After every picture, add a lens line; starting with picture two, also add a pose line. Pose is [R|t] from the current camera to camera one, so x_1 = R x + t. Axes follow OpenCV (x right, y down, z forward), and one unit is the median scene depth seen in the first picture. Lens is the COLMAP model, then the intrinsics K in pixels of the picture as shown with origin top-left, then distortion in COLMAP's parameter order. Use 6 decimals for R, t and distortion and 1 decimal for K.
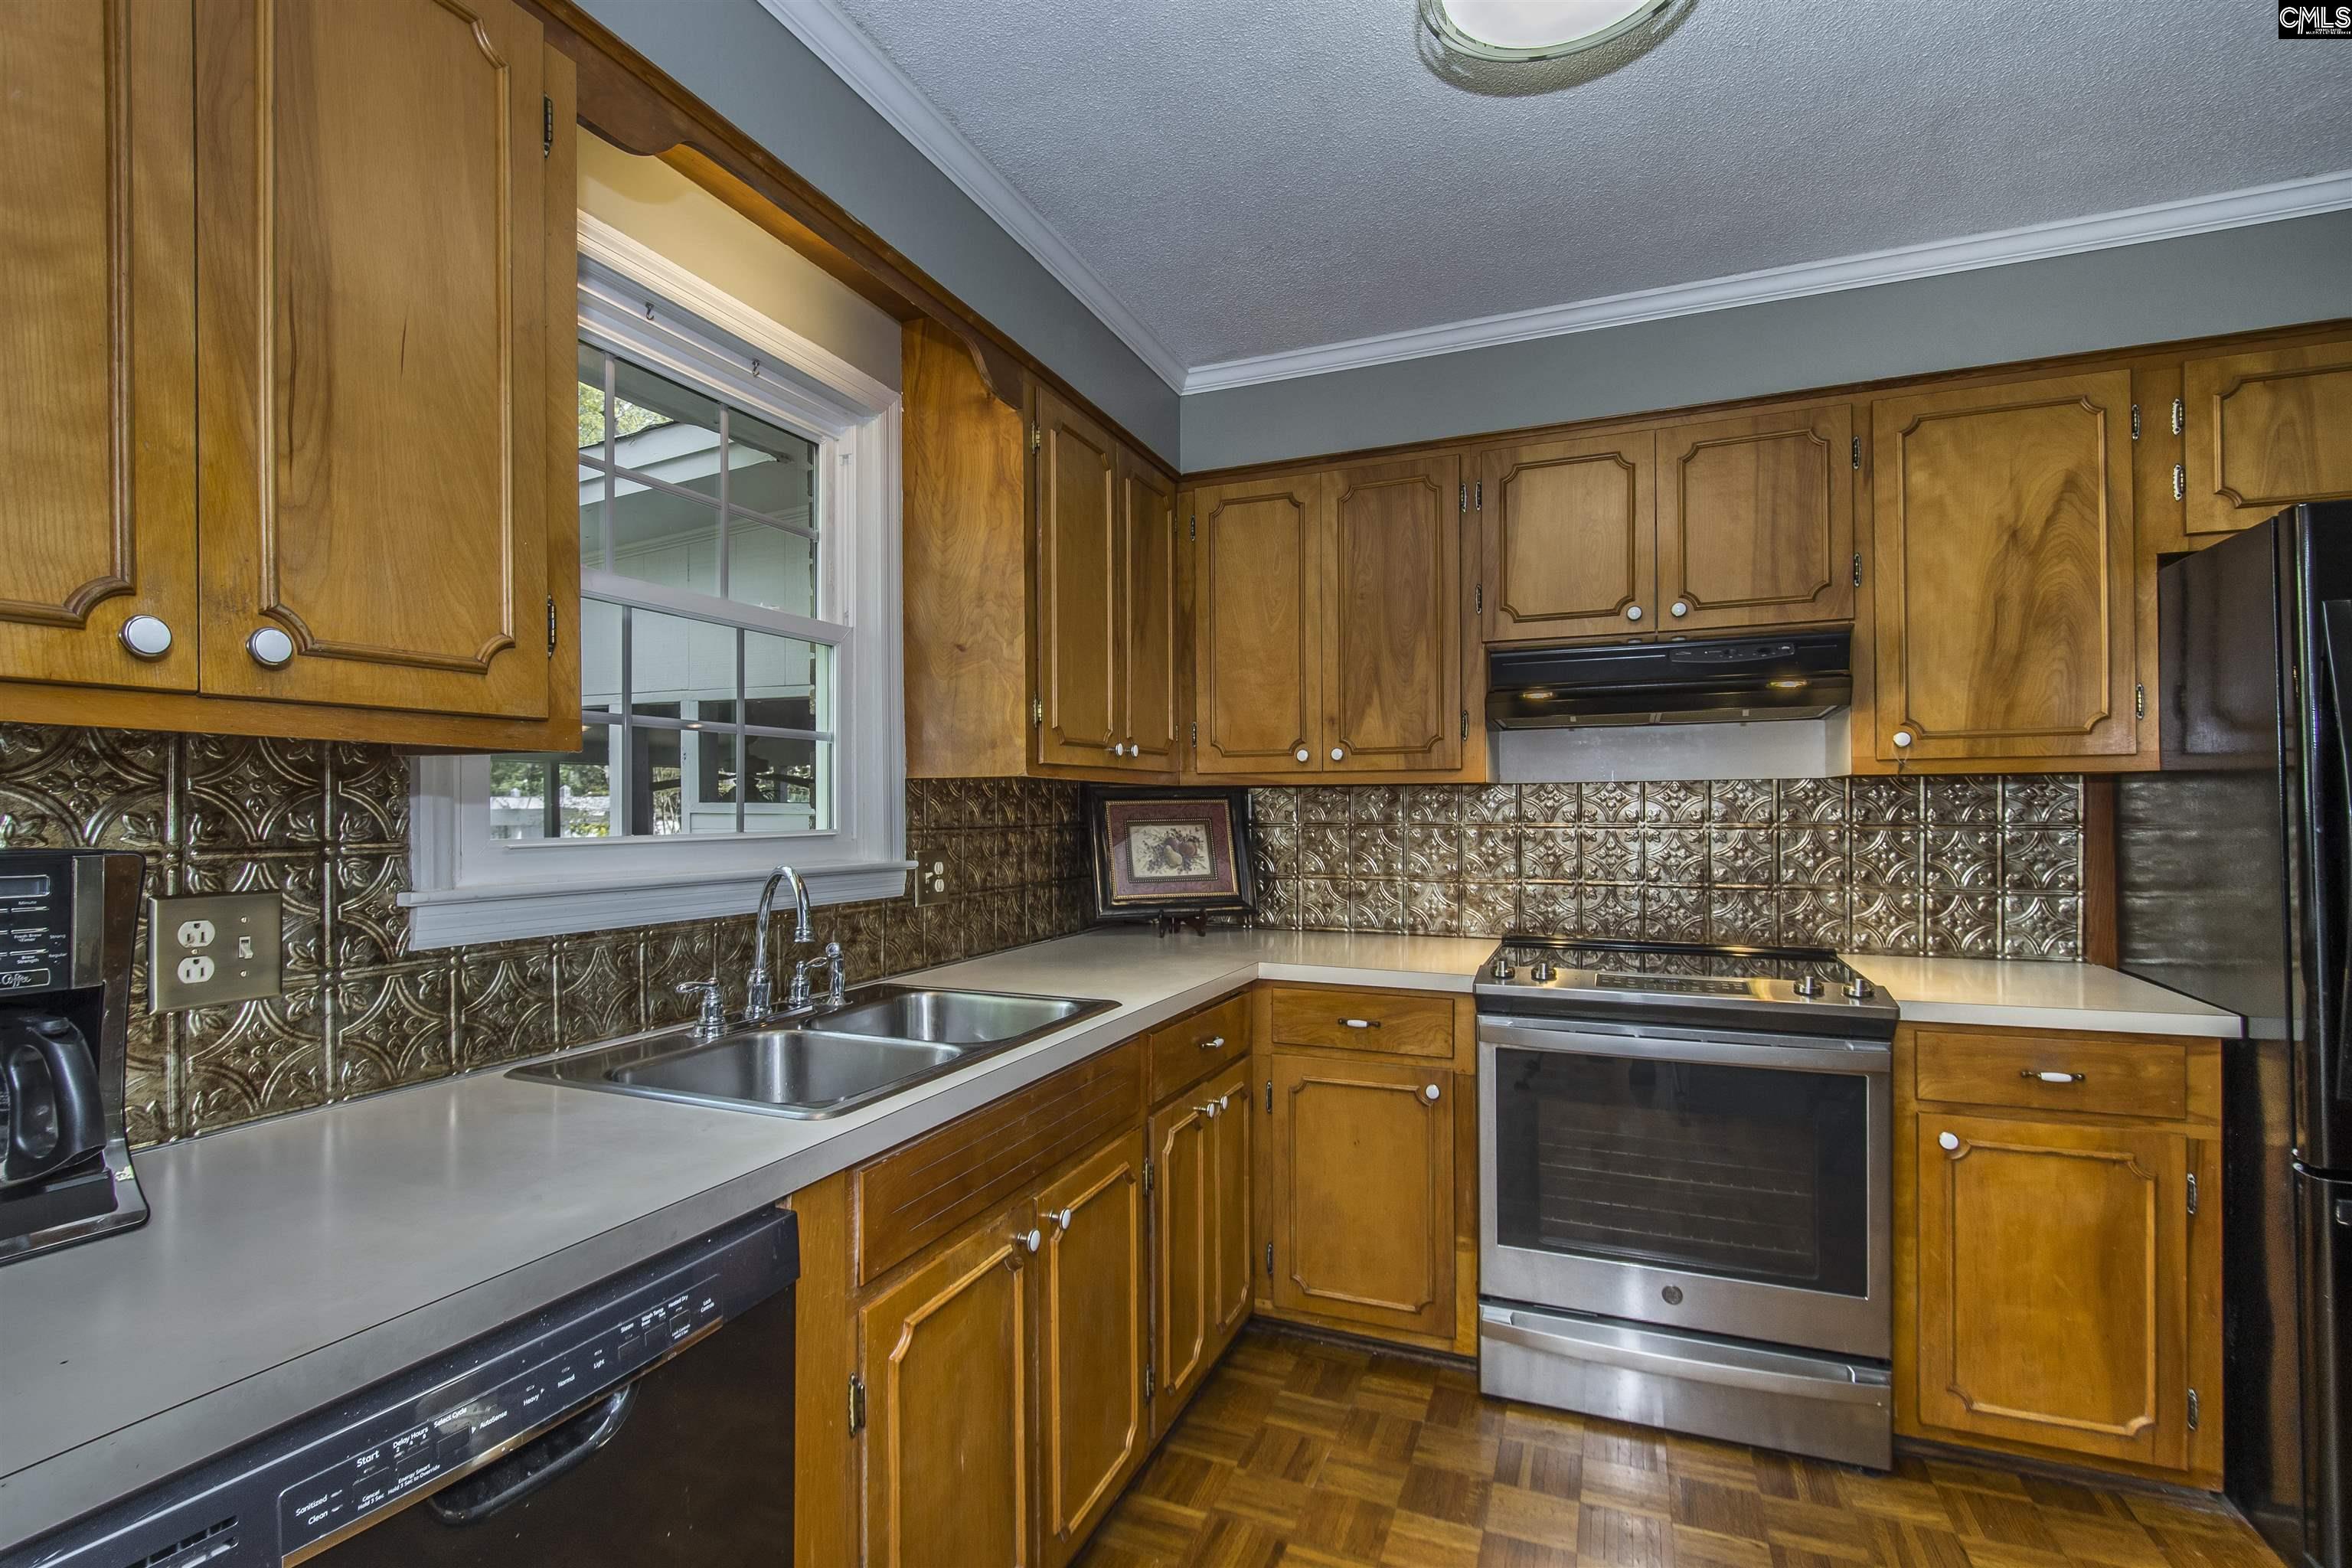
lens RADIAL K [[1093.5, 0, 1209.1], [0, 1093.5, 803.7], [0, 0, 1]] dist [0.002956, -0.003494]
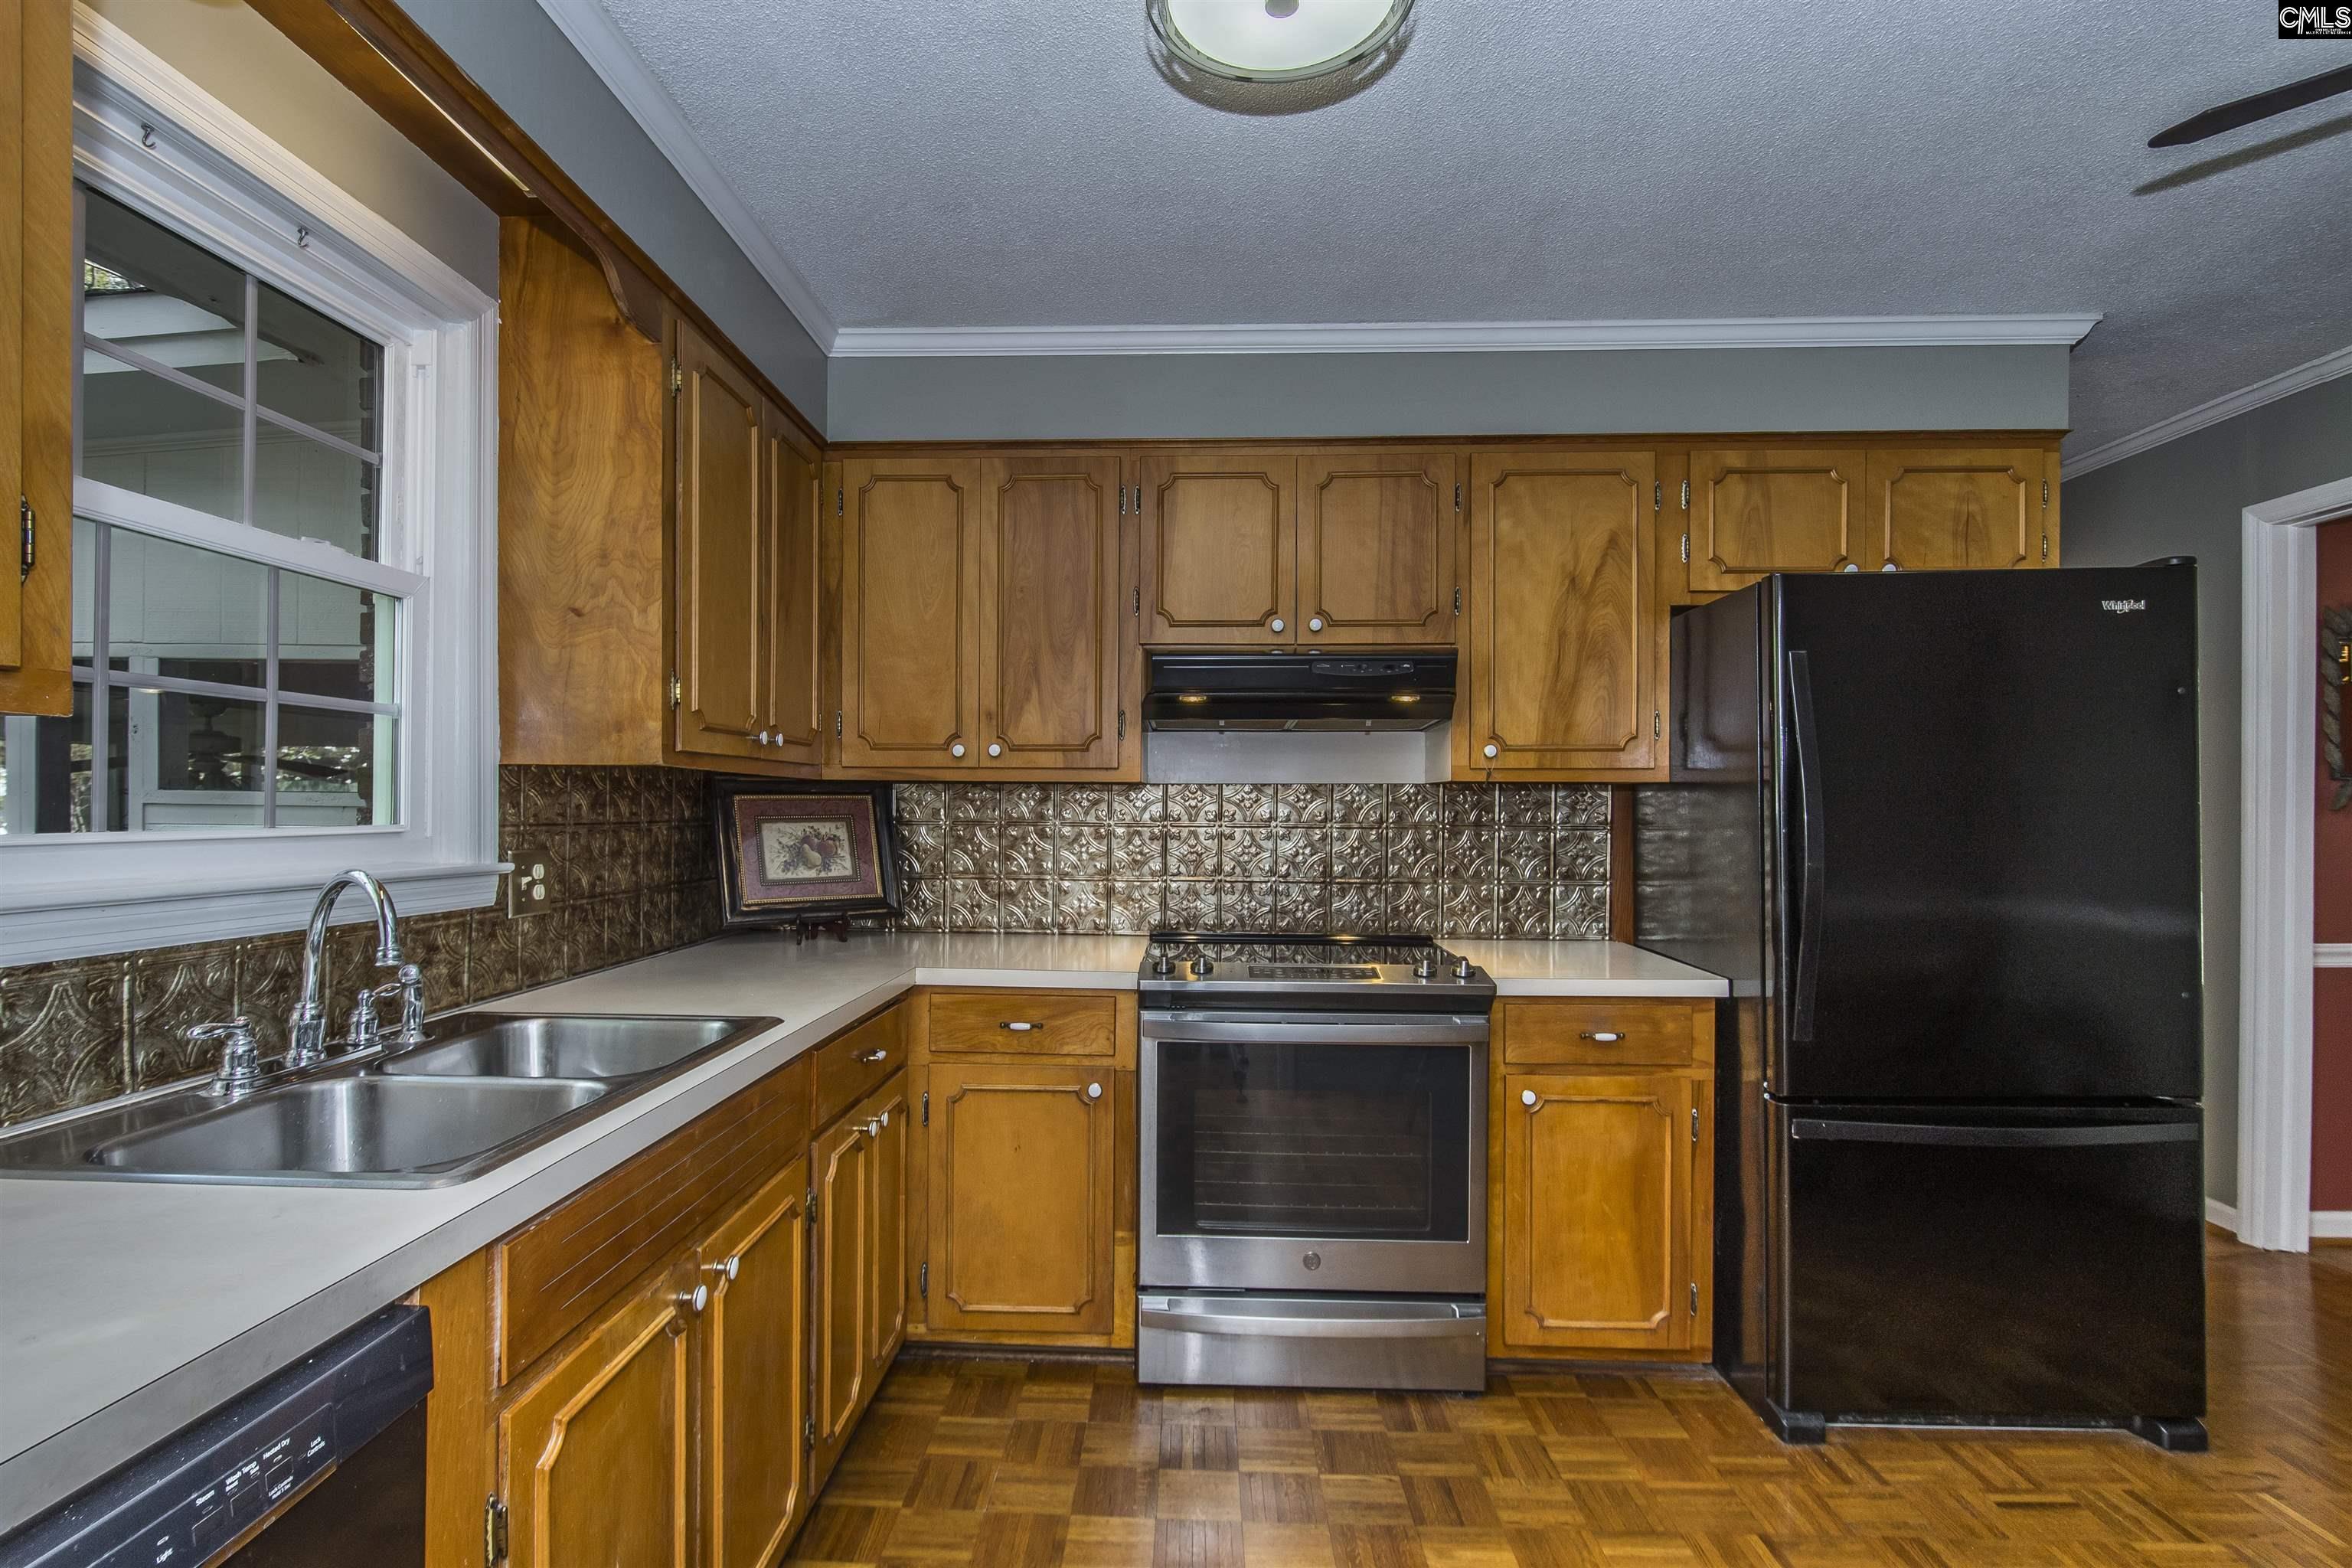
lens RADIAL K [[1093.5, 0, 1153.5], [0, 1093.5, 805.7], [0, 0, 1]] dist [0.002956, -0.003494]
pose [[0.938461, 0.010778, 0.345216, -0.097697], [-0.011614, 0.999932, 0.000352, 0.002357], [-0.345189, -0.004340, 0.938523, 0.046235]]
